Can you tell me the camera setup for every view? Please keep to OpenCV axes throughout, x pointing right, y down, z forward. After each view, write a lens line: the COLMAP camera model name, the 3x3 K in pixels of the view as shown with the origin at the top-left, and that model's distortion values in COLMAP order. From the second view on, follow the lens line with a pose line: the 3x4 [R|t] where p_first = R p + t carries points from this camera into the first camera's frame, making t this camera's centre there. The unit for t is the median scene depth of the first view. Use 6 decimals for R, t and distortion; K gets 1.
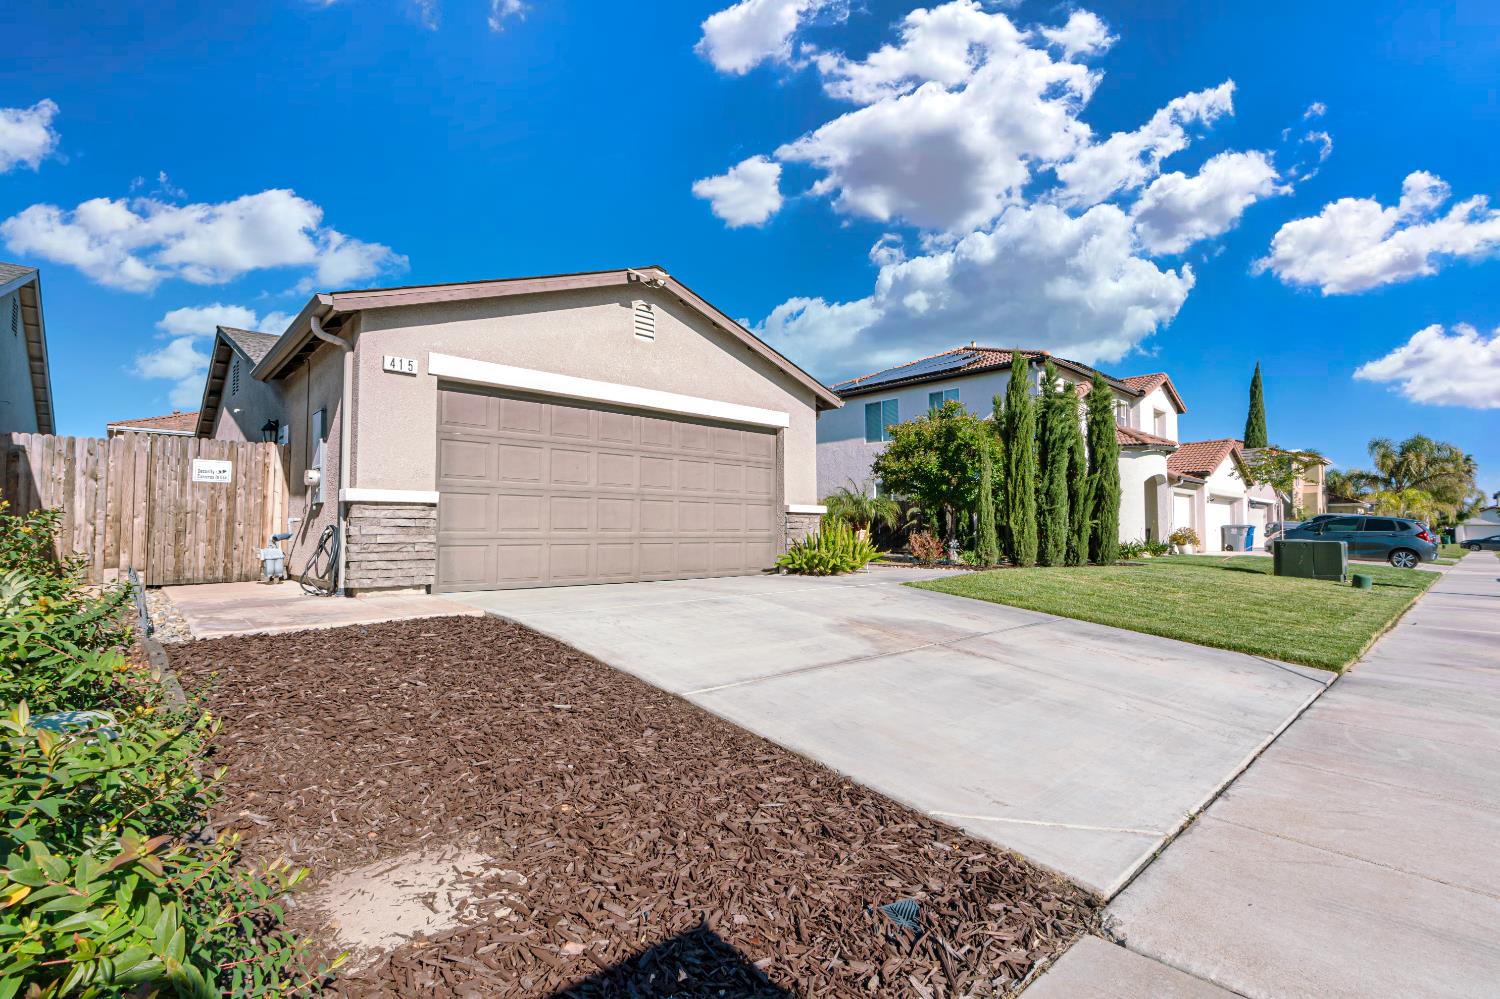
lens RADIAL K [[695.0, 0, 742.6], [0, 695.0, 501.9], [0, 0, 1]] dist [-0.002148, 0.000442]
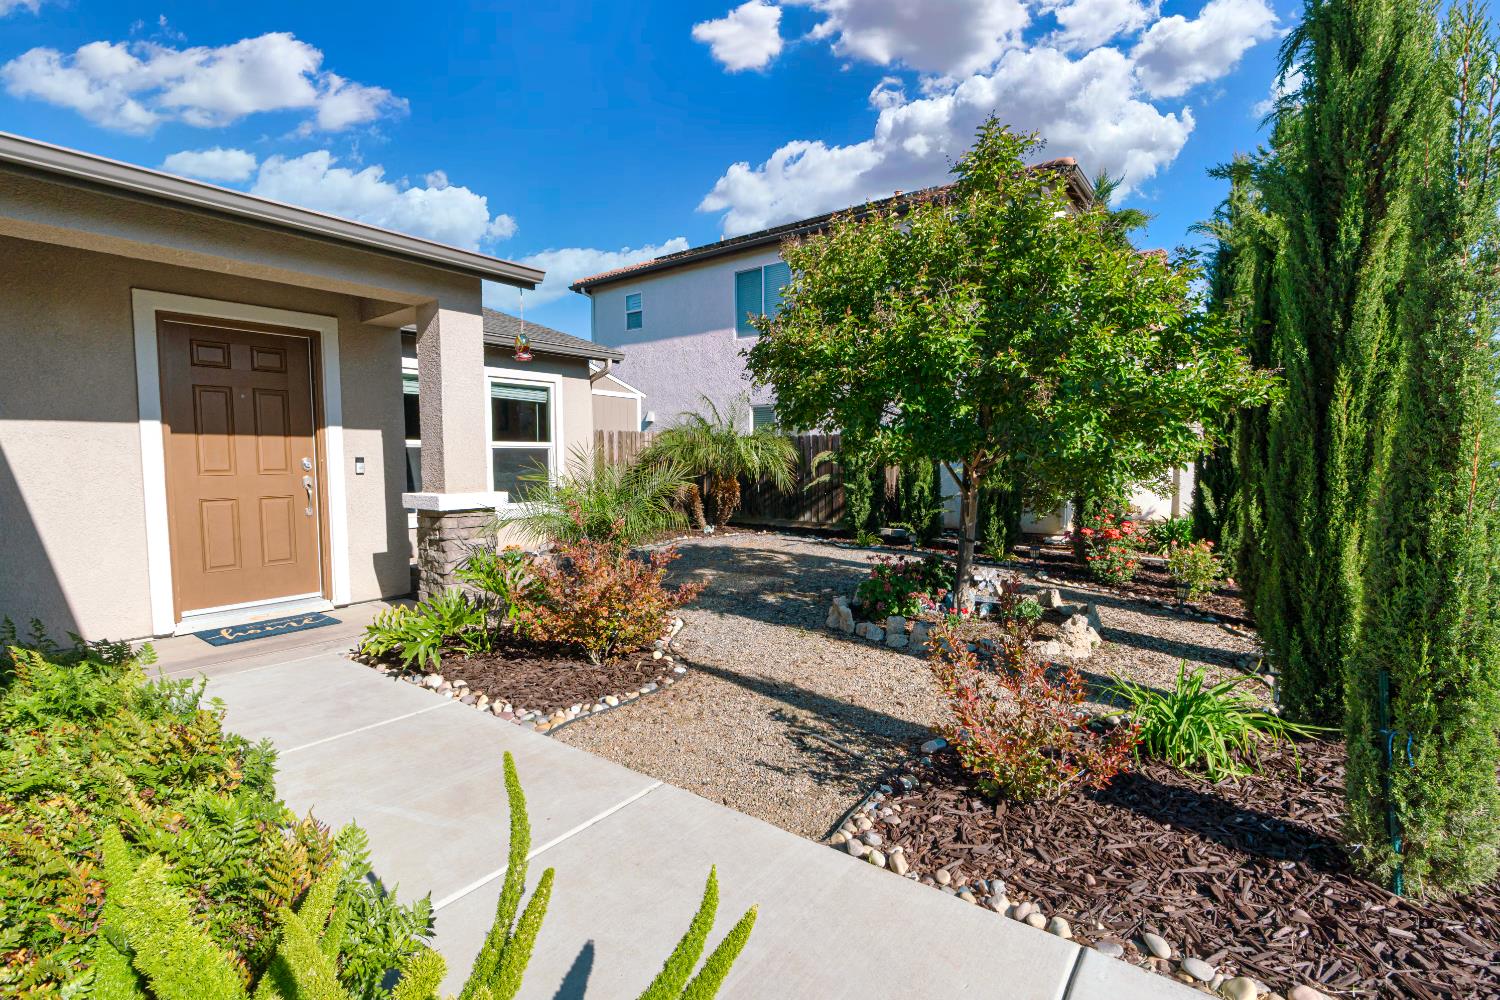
lens RADIAL K [[695.0, 0, 742.6], [0, 695.0, 502.4], [0, 0, 1]] dist [-0.002148, 0.000442]
pose [[0.983739, -0.014238, 0.179041, 0.095623], [-0.005255, 0.994144, 0.107934, -0.010095], [-0.179530, -0.107120, 0.977903, 0.520326]]
